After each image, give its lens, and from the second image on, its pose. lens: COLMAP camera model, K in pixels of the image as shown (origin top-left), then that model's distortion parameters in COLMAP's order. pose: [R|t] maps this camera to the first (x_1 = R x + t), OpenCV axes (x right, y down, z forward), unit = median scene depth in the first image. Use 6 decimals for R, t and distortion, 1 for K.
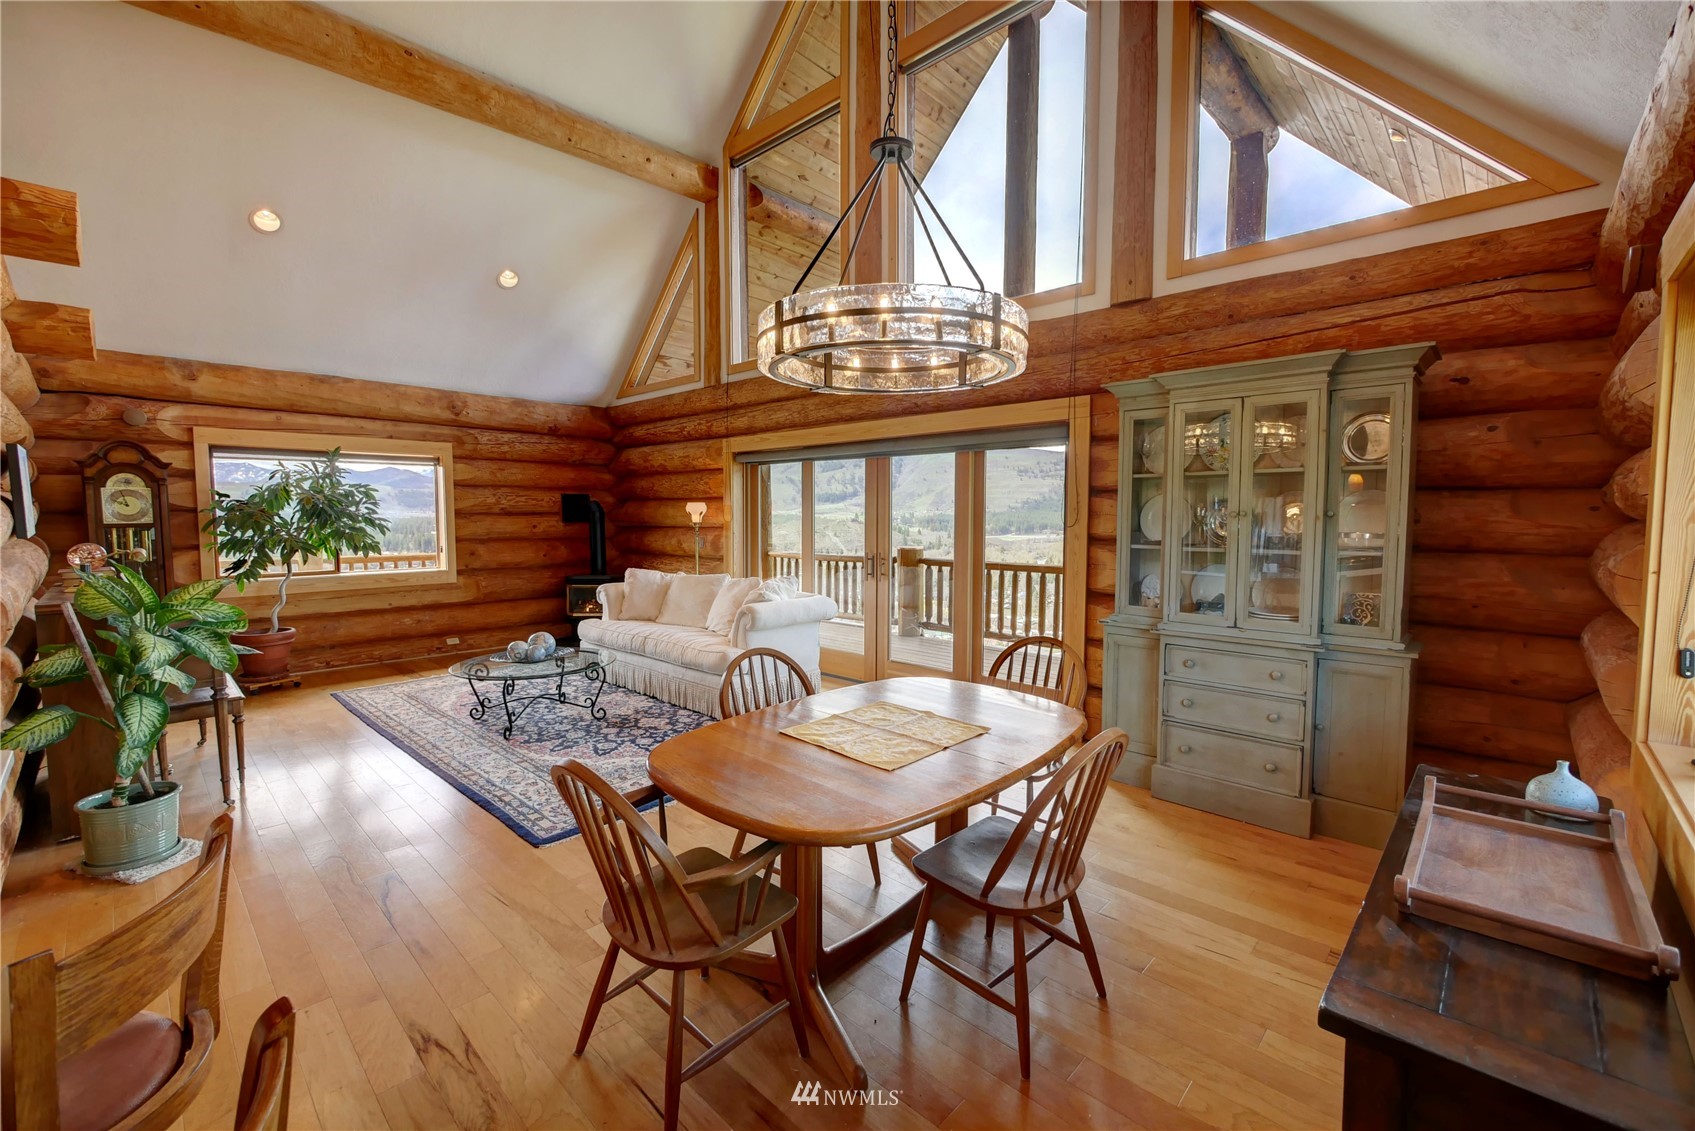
lens RADIAL K [[696.9, 0, 850.2], [0, 696.9, 556.5], [0, 0, 1]] dist [-0.008514, 0.000365]
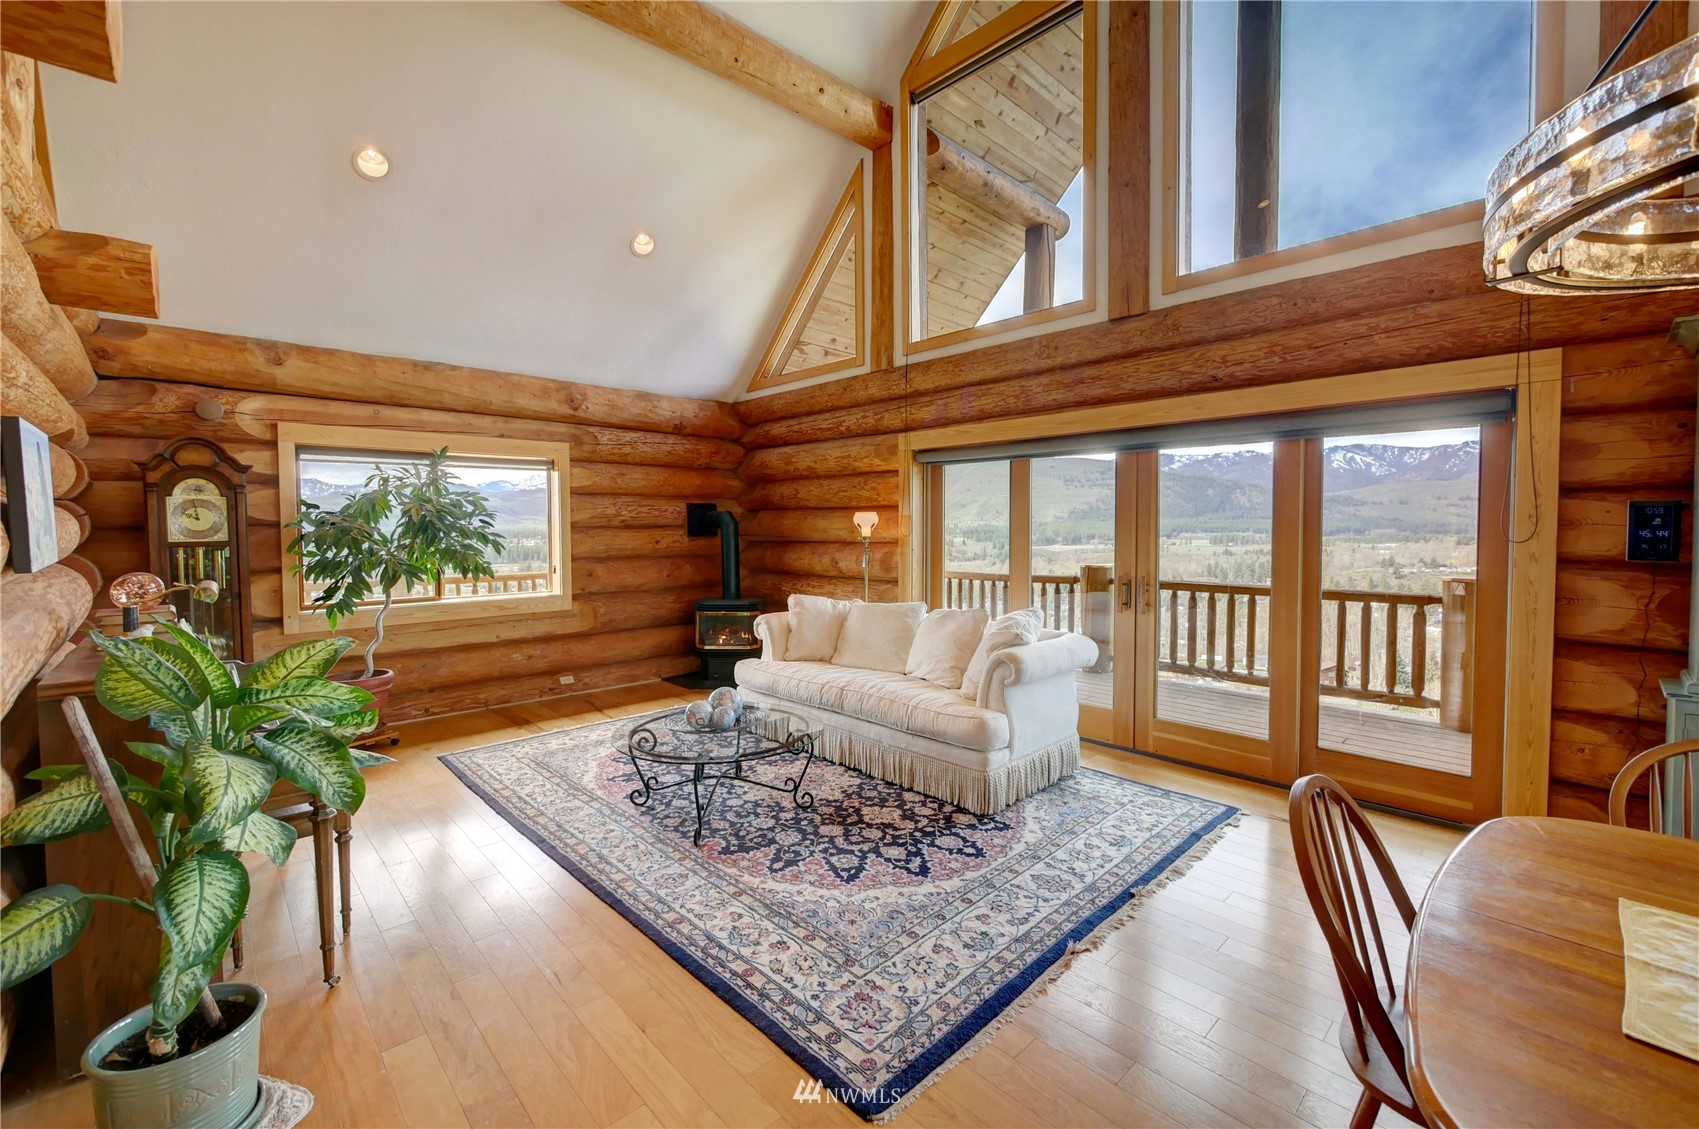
lens RADIAL K [[700.1, 0, 855.9], [0, 700.1, 546.3], [0, 0, 1]] dist [-0.007915, 0.000250]
pose [[0.998546, -0.003415, -0.053794, -0.216987], [0.001773, 0.999532, -0.030536, -0.014689], [0.053873, 0.030396, 0.998085, 0.213467]]
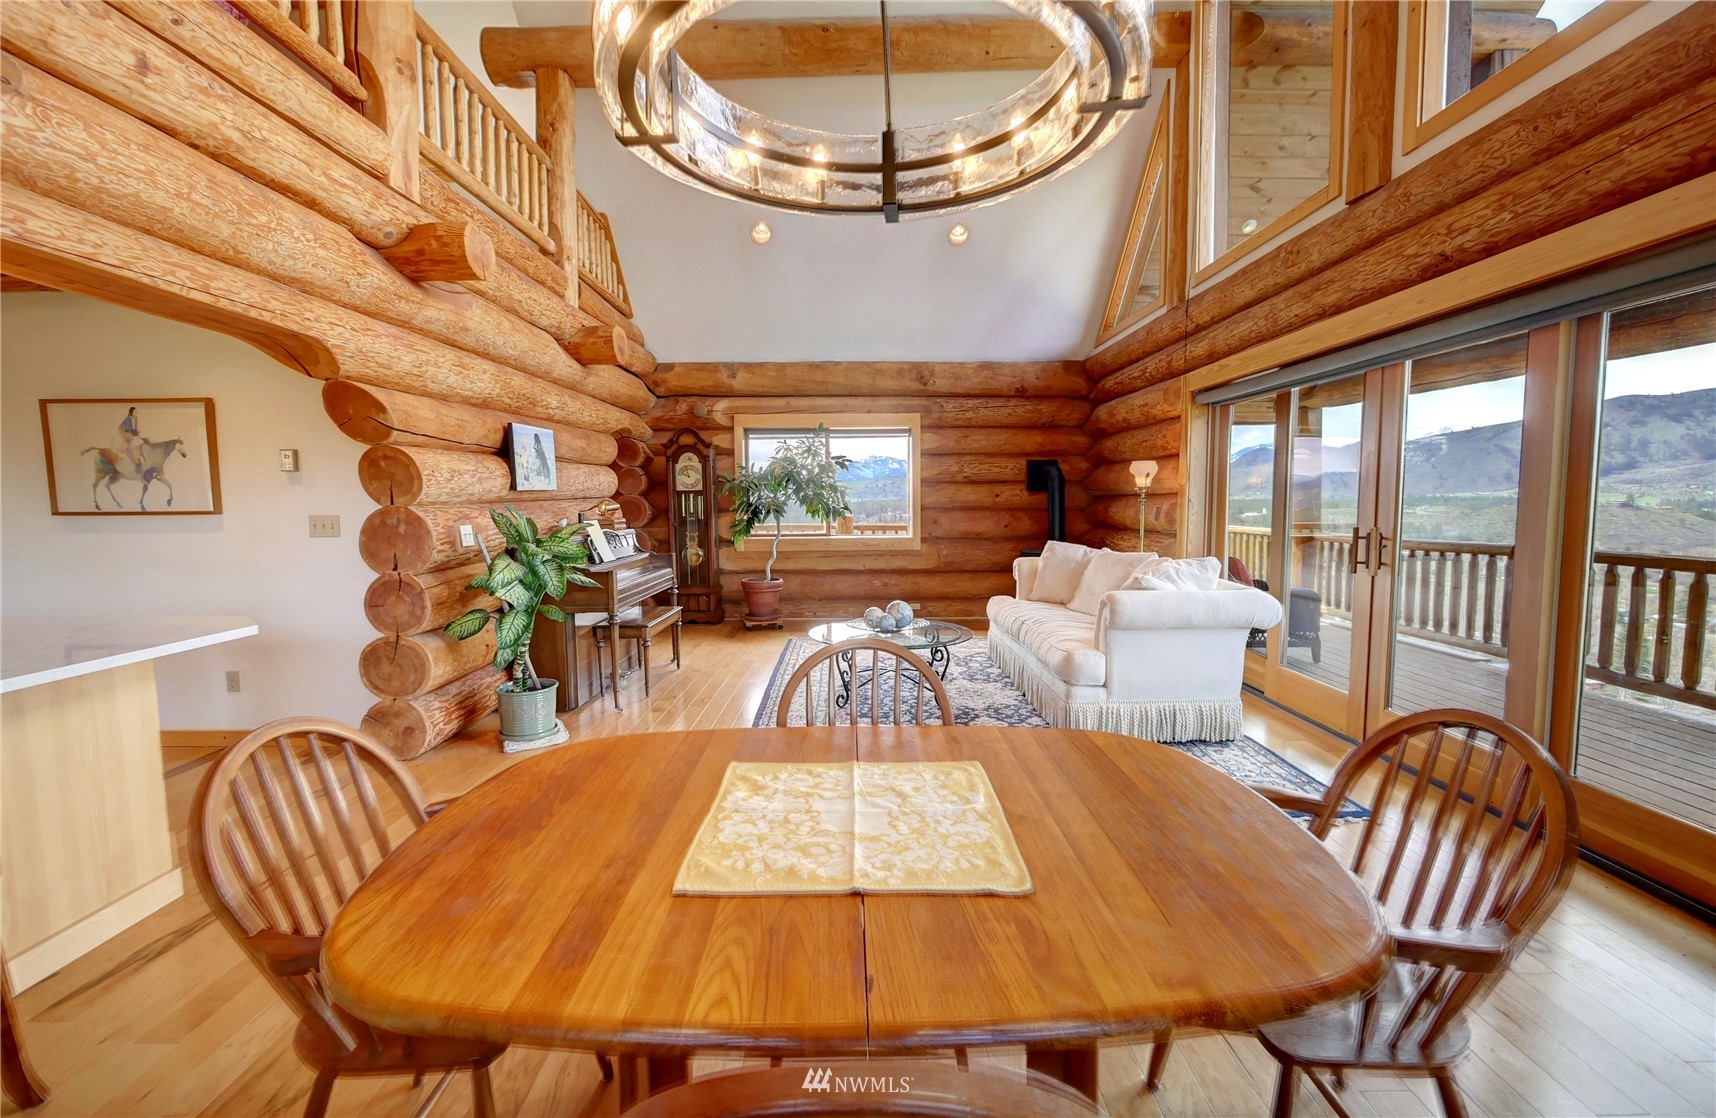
lens RADIAL K [[722.0, 0, 863.0], [0, 722.0, 551.9], [0, 0, 1]] dist [-0.007608, -0.000182]
pose [[0.688607, 0.049574, -0.723439, 0.175471], [-0.039104, 0.998747, 0.031218, 0.012598], [0.724080, 0.006792, 0.689682, 0.247404]]
